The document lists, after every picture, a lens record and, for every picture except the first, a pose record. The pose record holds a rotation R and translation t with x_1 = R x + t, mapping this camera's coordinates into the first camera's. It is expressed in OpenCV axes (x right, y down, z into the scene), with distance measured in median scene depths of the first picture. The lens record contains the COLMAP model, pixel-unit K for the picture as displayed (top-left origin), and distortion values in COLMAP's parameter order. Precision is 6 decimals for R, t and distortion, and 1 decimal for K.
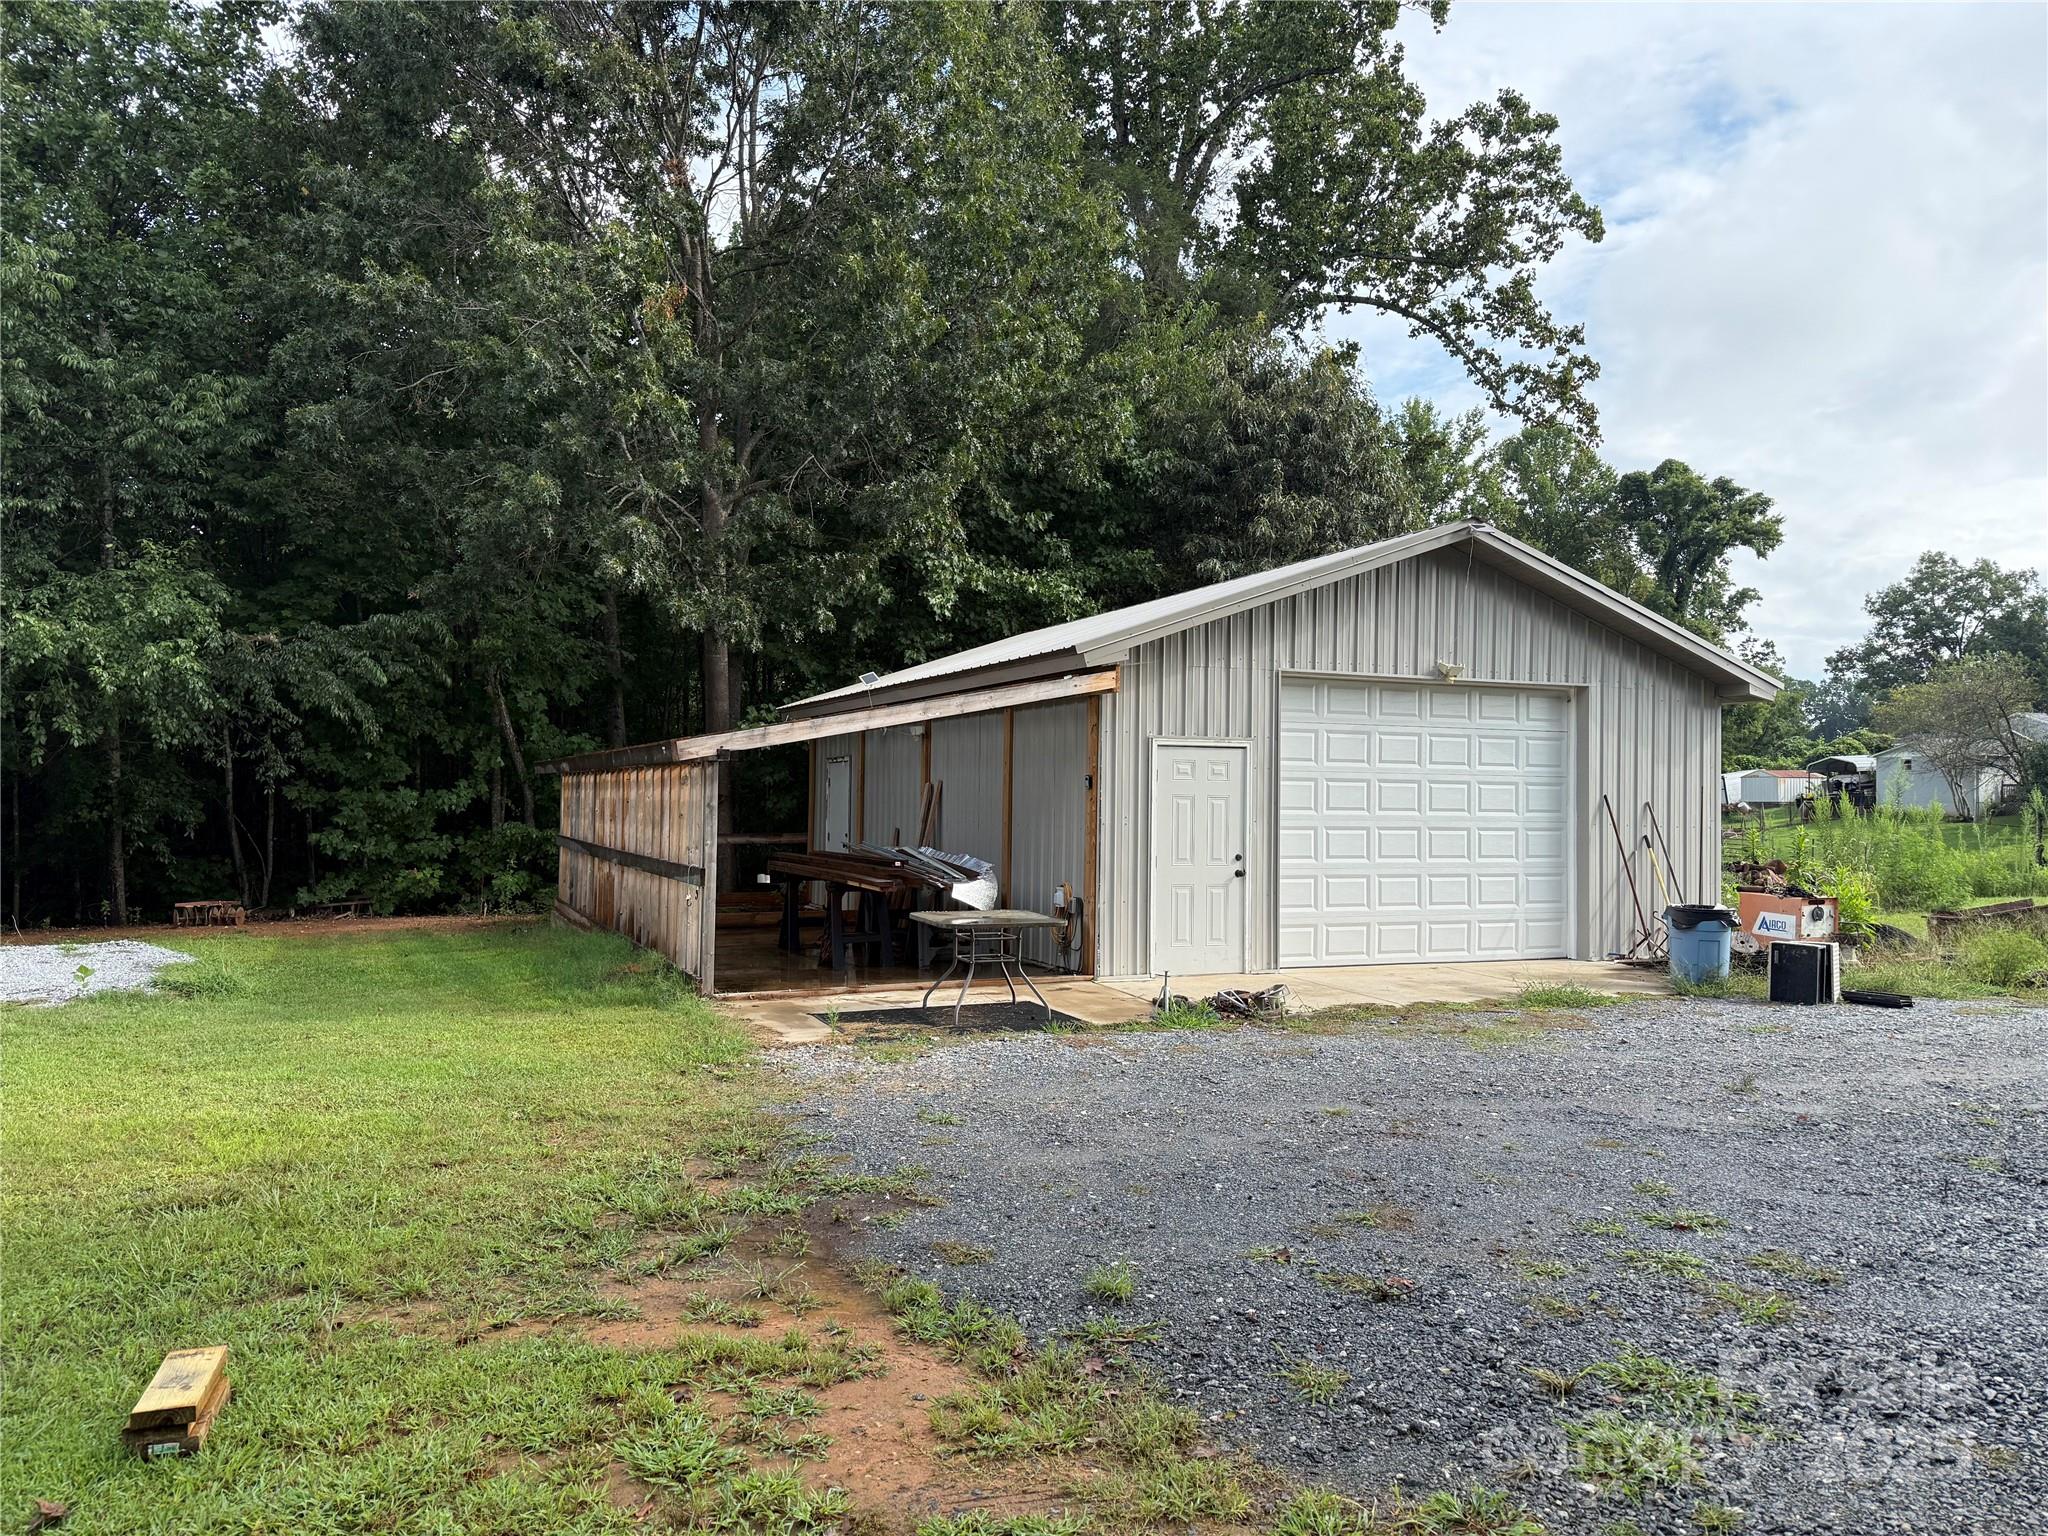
lens RADIAL K [[1424.7, 0, 1064.0], [0, 1424.7, 772.1], [0, 0, 1]] dist [0.102210, -0.132450]
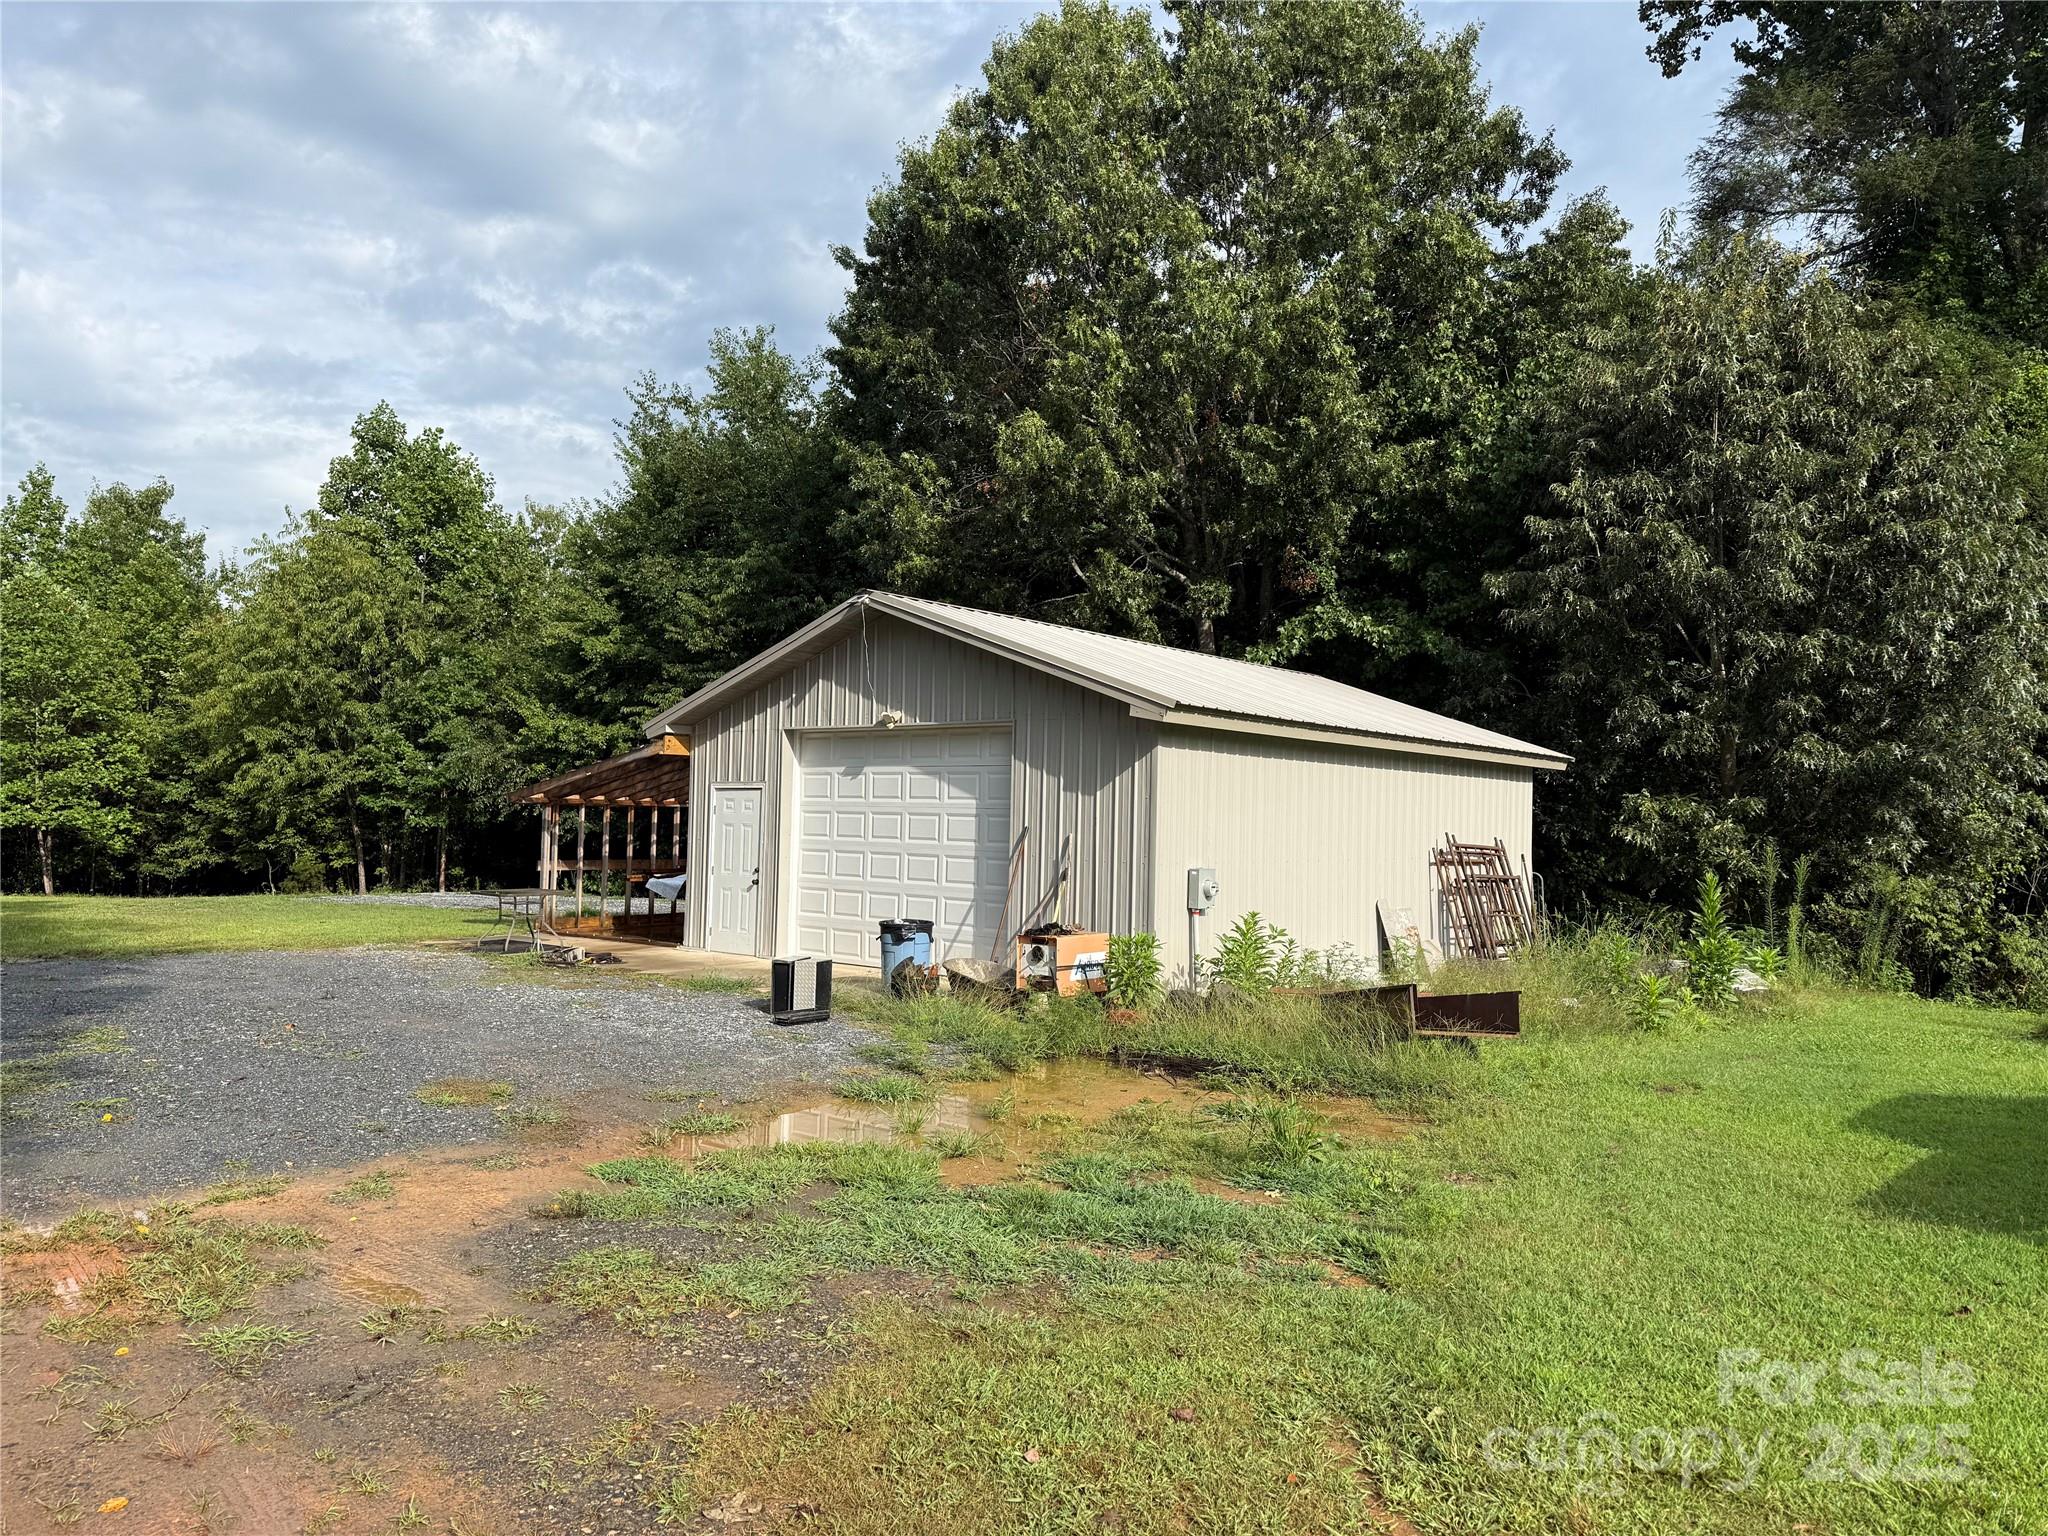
lens RADIAL K [[1424.7, 0, 1064.0], [0, 1424.7, 772.1], [0, 0, 1]] dist [0.102210, -0.132450]
pose [[0.429195, -0.033333, -0.902596, 1.433724], [-0.005191, 0.999211, -0.039370, 0.018694], [0.903197, 0.021583, 0.428684, 0.664684]]
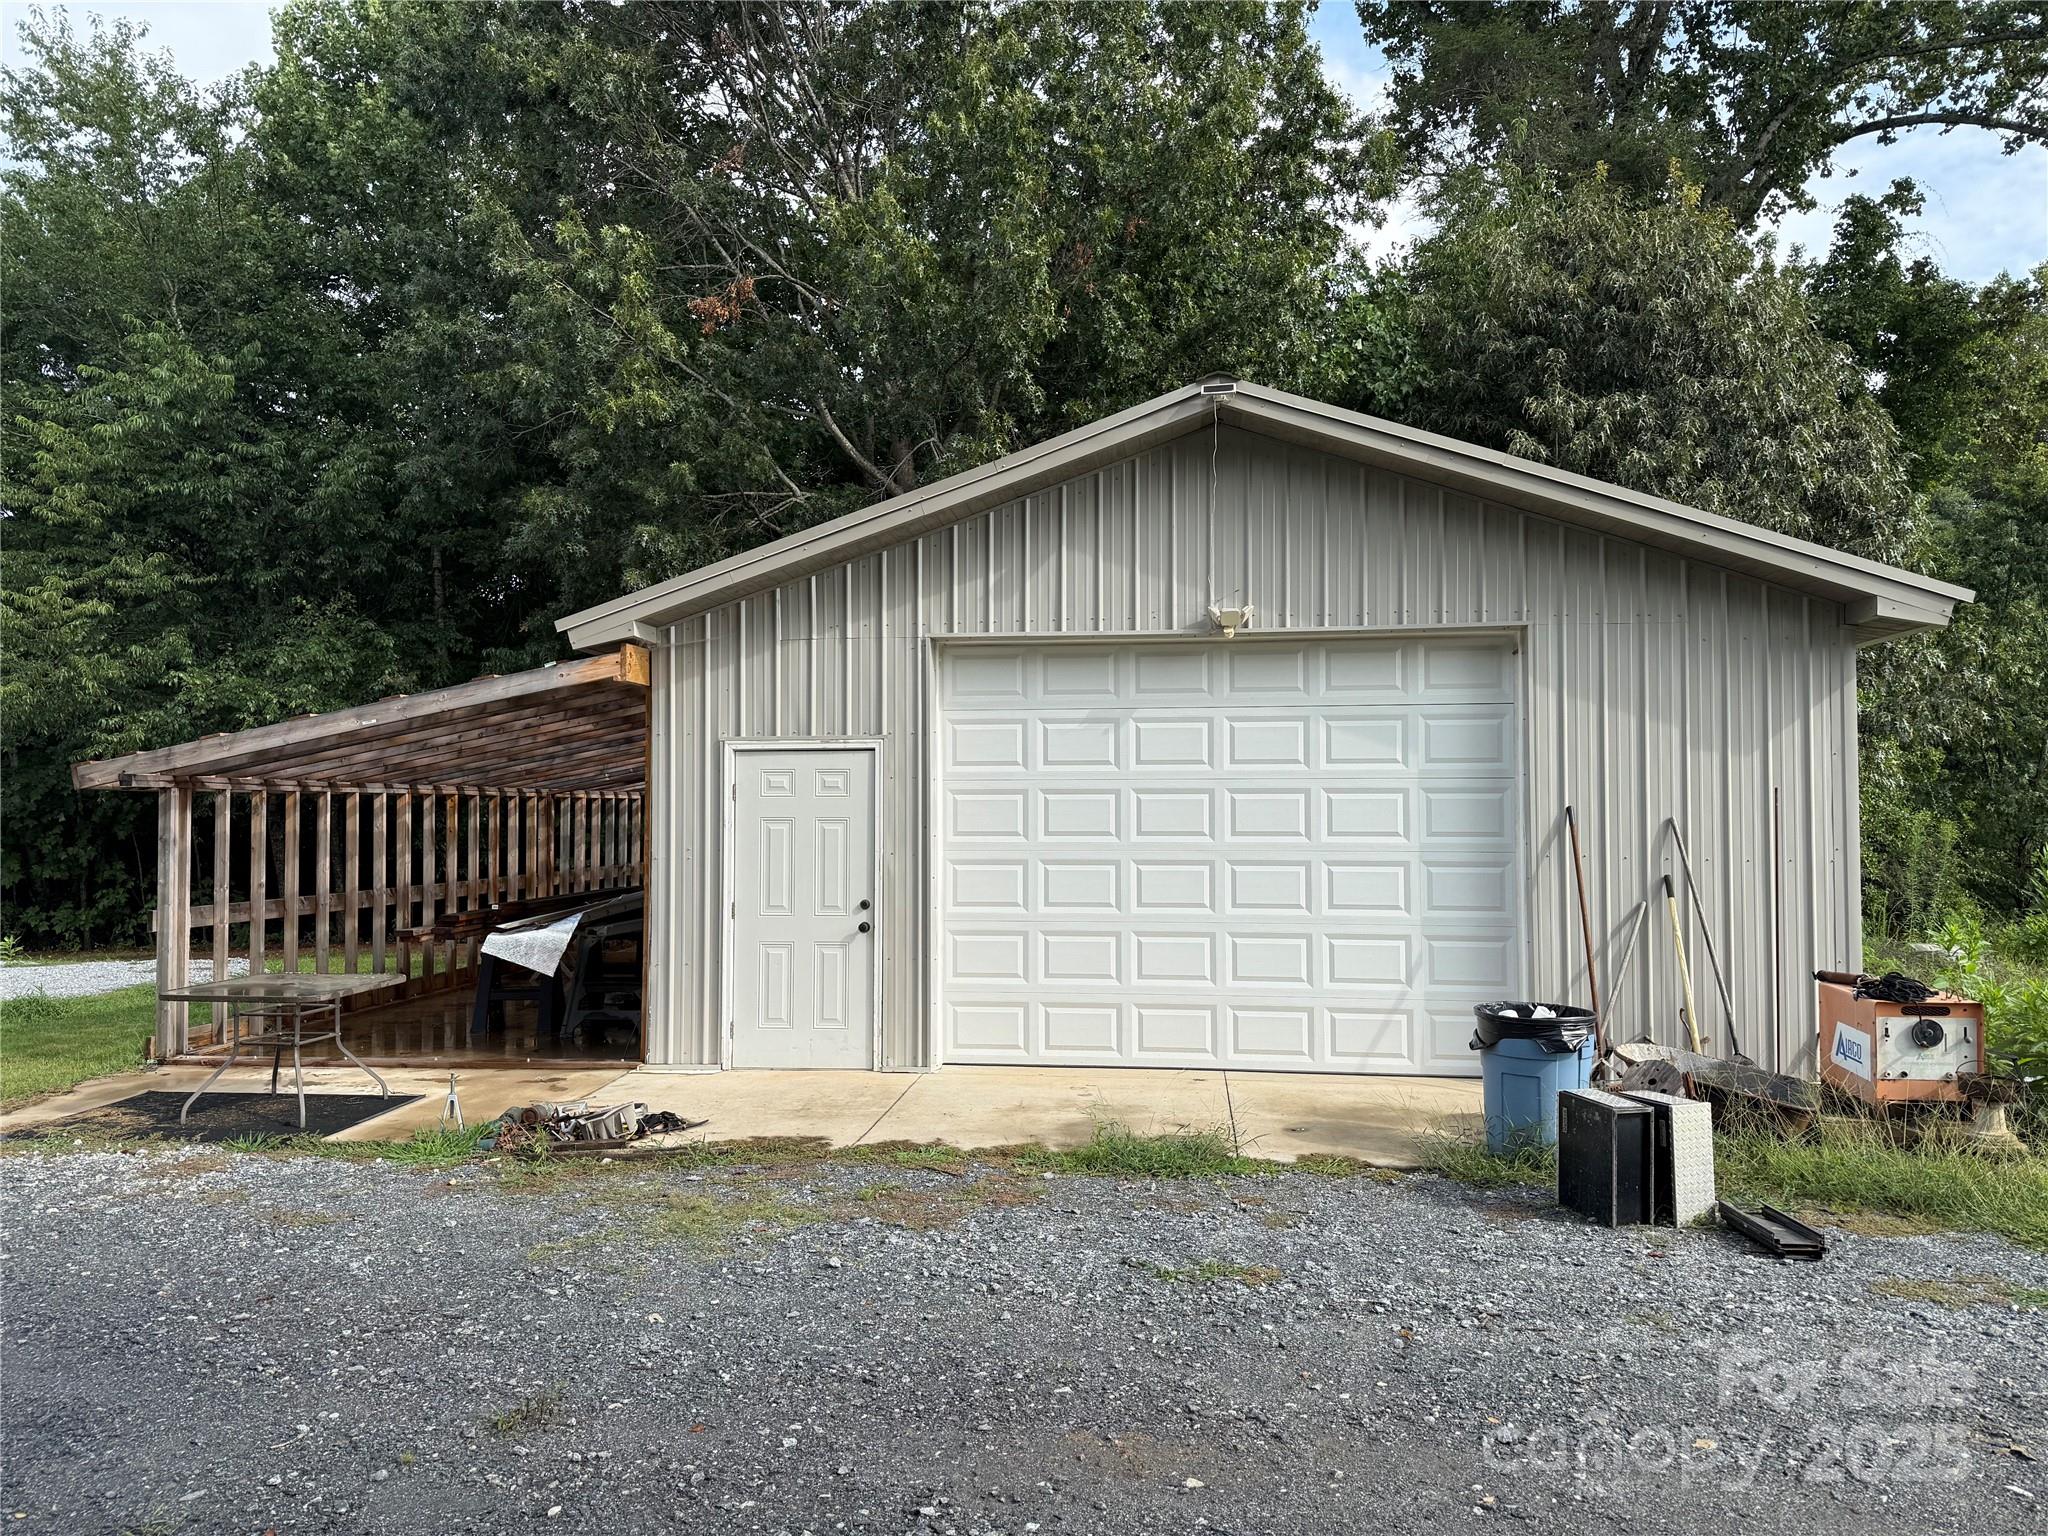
lens RADIAL K [[1424.7, 0, 1064.0], [0, 1424.7, 772.1], [0, 0, 1]] dist [0.102210, -0.132450]
pose [[0.855558, -0.027704, -0.516965, 0.561321], [0.022097, 0.999611, -0.016998, 0.008036], [0.517235, 0.003119, 0.855838, 0.433643]]
